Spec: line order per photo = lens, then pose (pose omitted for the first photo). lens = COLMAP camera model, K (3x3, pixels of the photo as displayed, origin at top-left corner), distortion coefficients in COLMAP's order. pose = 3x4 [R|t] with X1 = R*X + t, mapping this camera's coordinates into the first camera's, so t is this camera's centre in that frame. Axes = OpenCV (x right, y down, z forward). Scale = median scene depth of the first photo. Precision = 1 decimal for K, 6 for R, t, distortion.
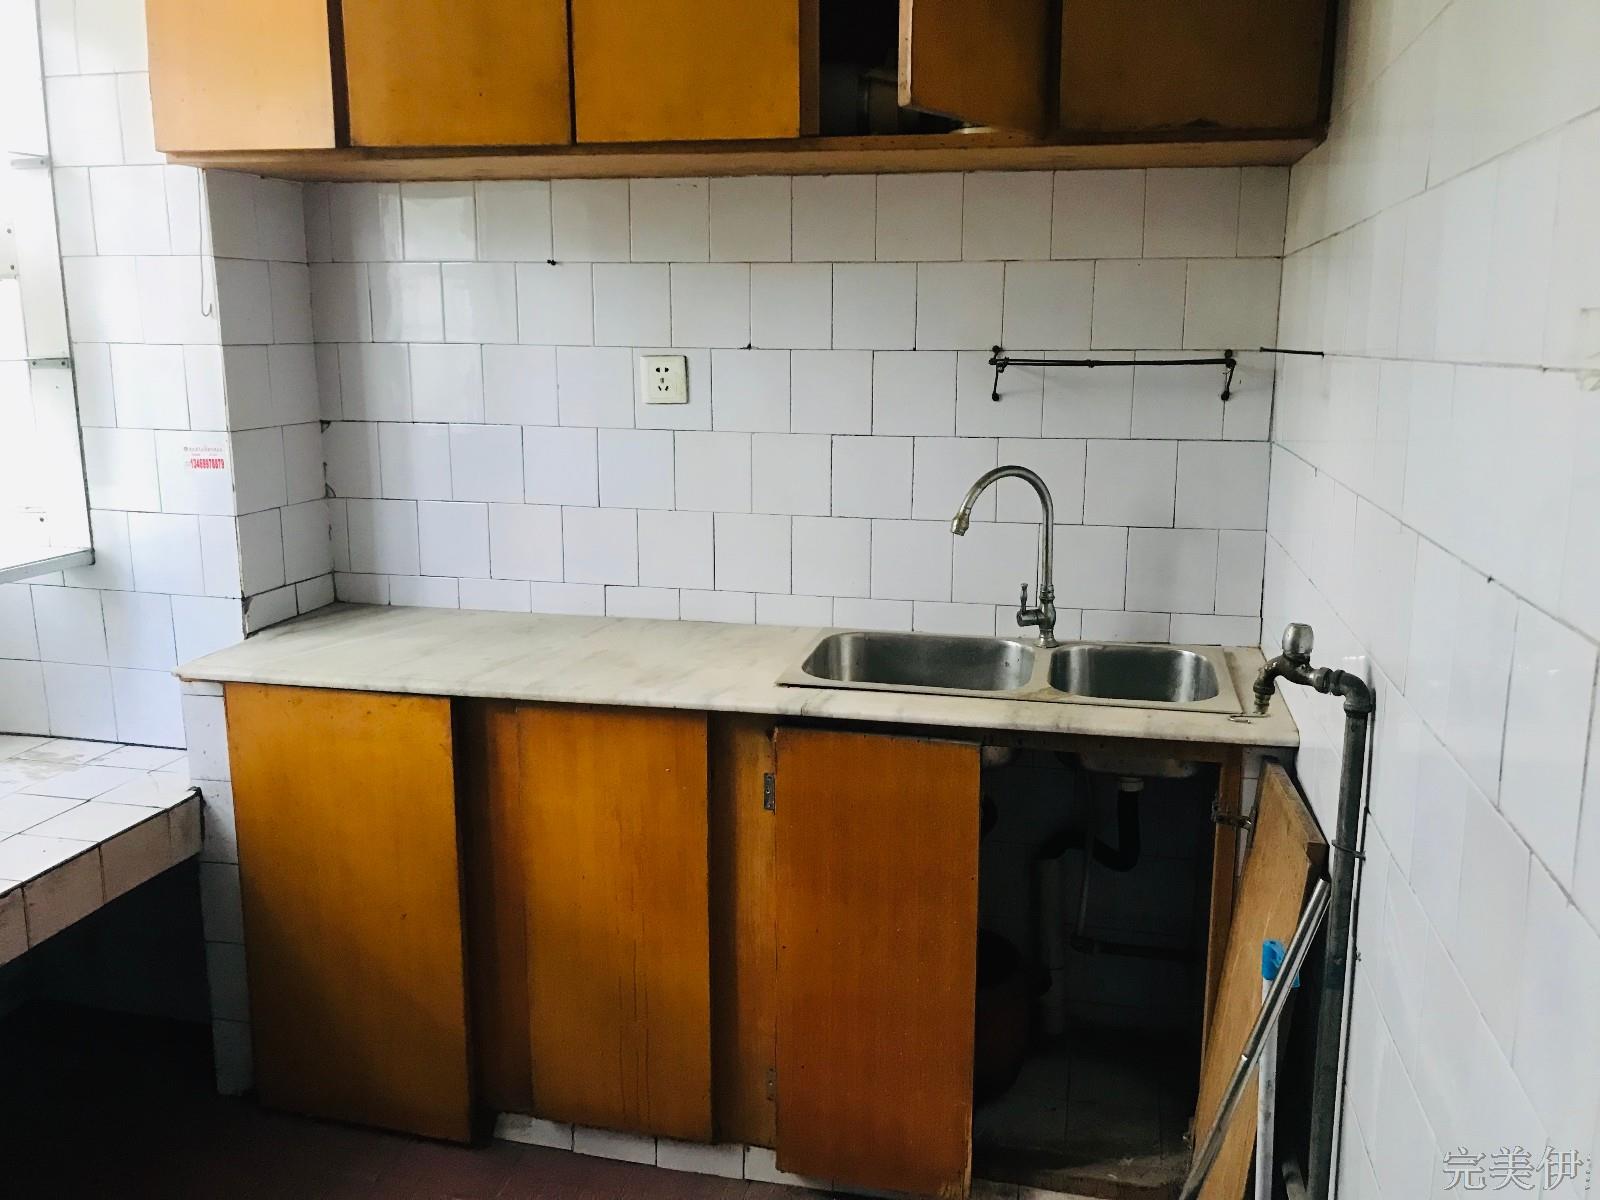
lens RADIAL K [[1334.0, 0, 800.3], [0, 1334.0, 592.7], [0, 0, 1]] dist [0.038651, -0.051301]
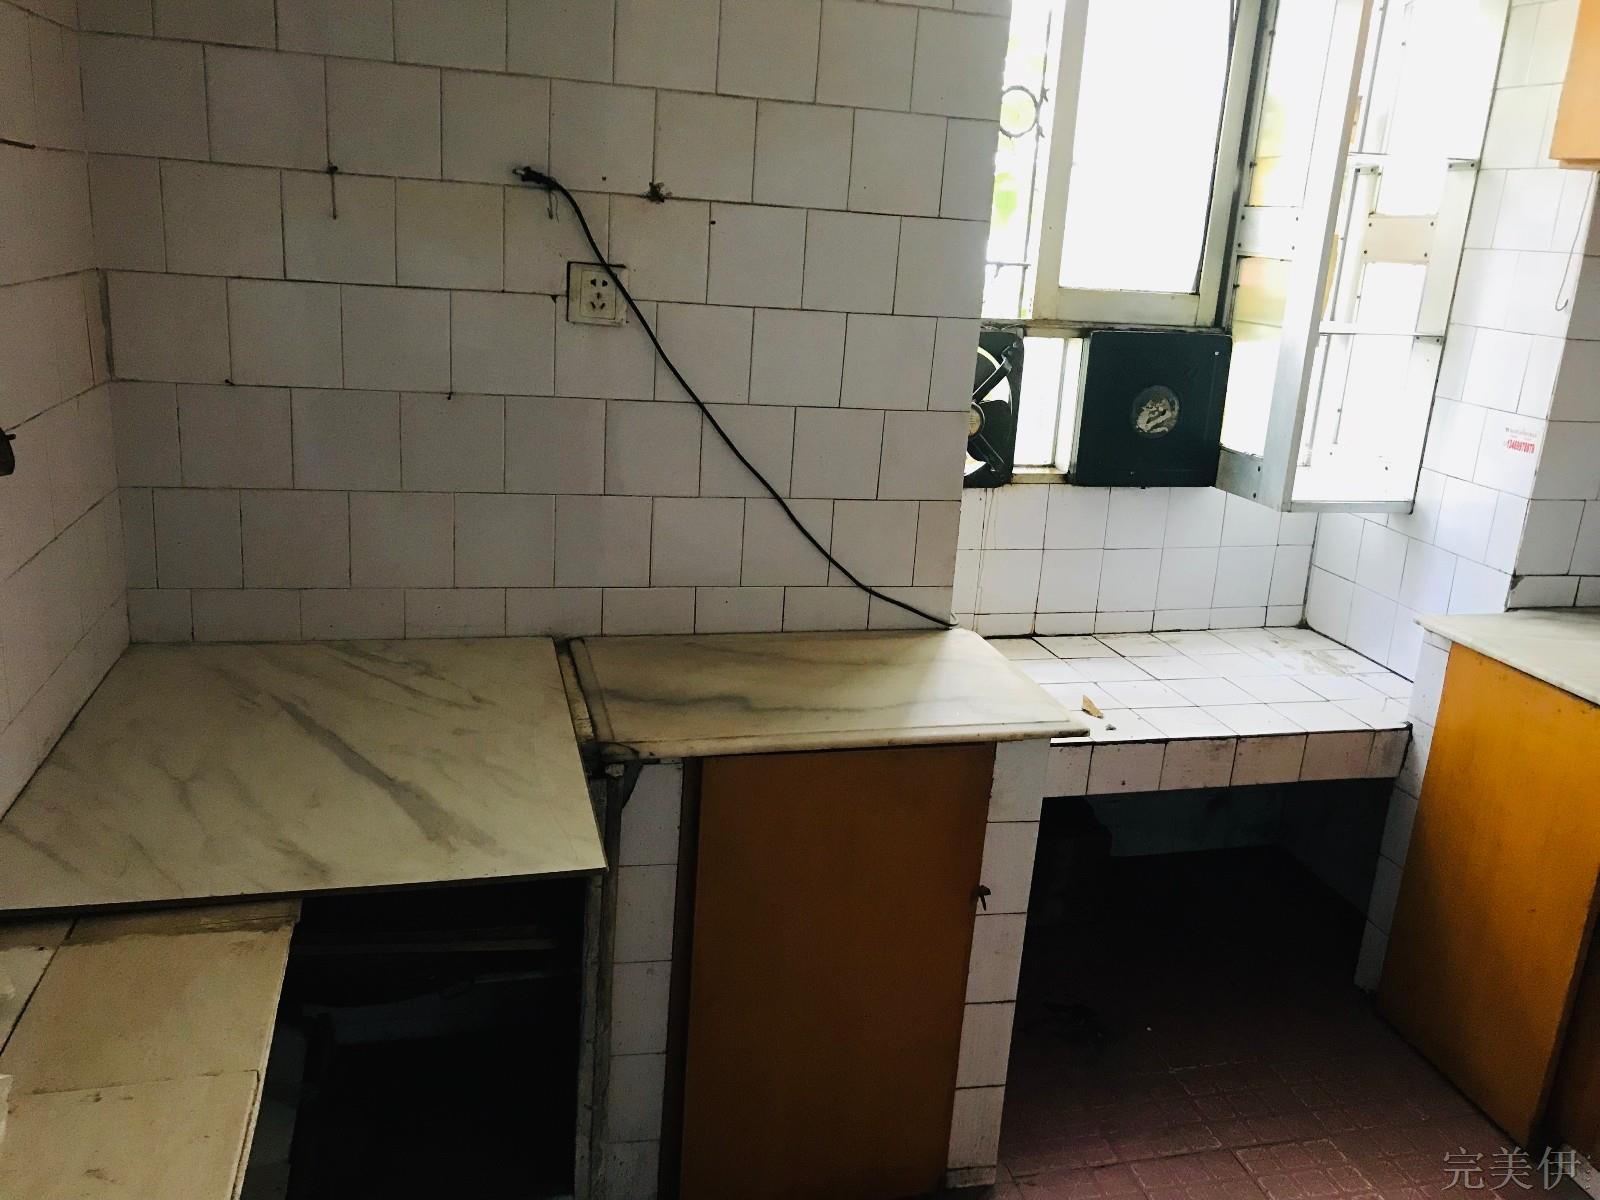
lens RADIAL K [[1334.0, 0, 796.9], [0, 1334.0, 599.3], [0, 0, 1]] dist [0.038651, -0.051301]
pose [[0.447738, 0.274835, -0.850880, 0.251158], [-0.239268, 0.953716, 0.182147, -0.036638], [0.861557, 0.122034, 0.492774, -0.017484]]
